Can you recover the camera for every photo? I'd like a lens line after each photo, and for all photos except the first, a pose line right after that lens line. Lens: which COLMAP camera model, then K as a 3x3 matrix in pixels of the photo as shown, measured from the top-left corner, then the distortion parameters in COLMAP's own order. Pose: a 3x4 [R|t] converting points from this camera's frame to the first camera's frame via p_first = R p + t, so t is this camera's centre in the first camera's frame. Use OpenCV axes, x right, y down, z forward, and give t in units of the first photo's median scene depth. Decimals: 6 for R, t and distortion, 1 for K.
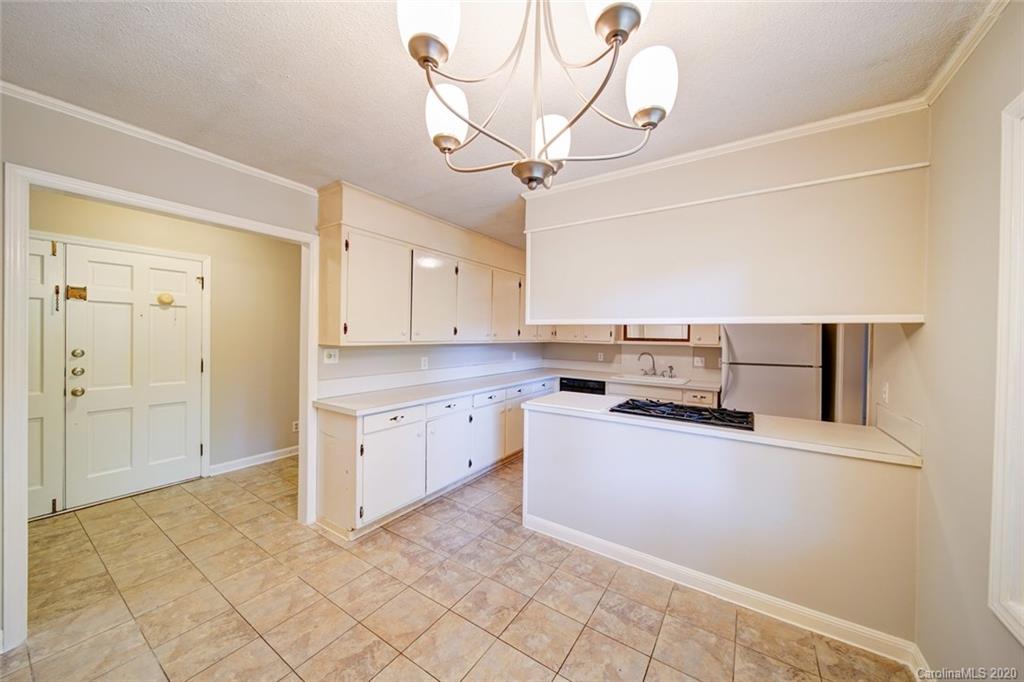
lens RADIAL K [[360.6, 0, 511.7], [0, 360.6, 338.5], [0, 0, 1]] dist [0.001896, -0.001902]
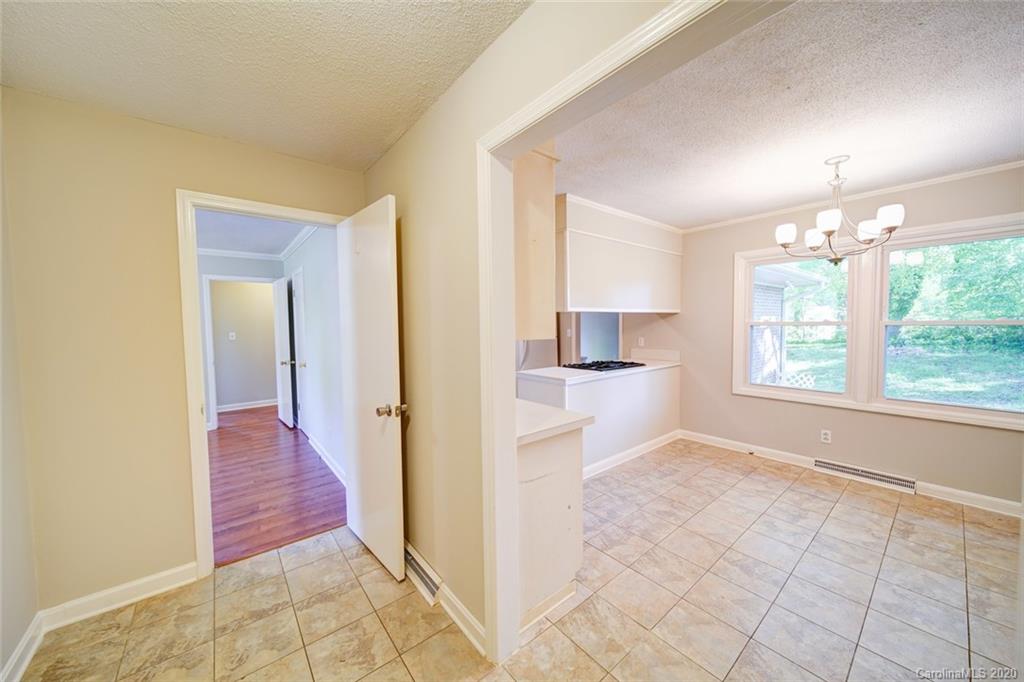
lens RADIAL K [[360.6, 0, 511.7], [0, 360.6, 338.5], [0, 0, 1]] dist [0.001896, -0.001902]
pose [[0.294107, -0.060903, 0.953830, -1.352681], [0.027046, 0.998098, 0.055390, -0.025273], [-0.955390, 0.009507, 0.295195, 1.021069]]
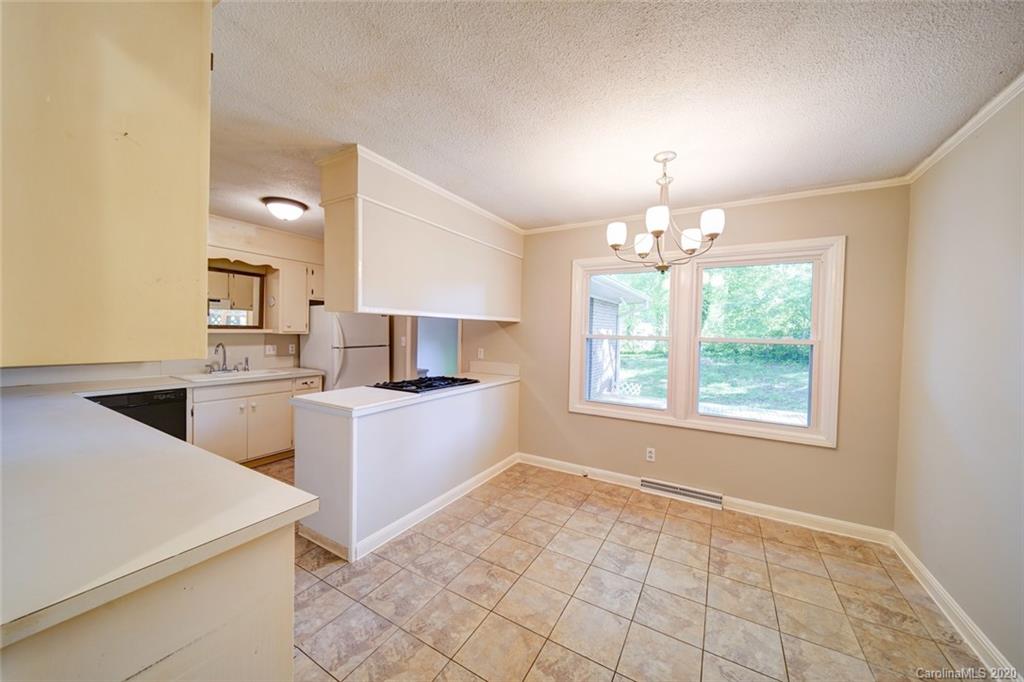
lens RADIAL K [[360.6, 0, 511.7], [0, 360.6, 338.5], [0, 0, 1]] dist [0.001896, -0.001902]
pose [[-0.055660, -0.037920, 0.997729, -0.957929], [-0.010622, 0.999244, 0.037385, -0.016551], [-0.998393, -0.008517, -0.056021, 0.861018]]
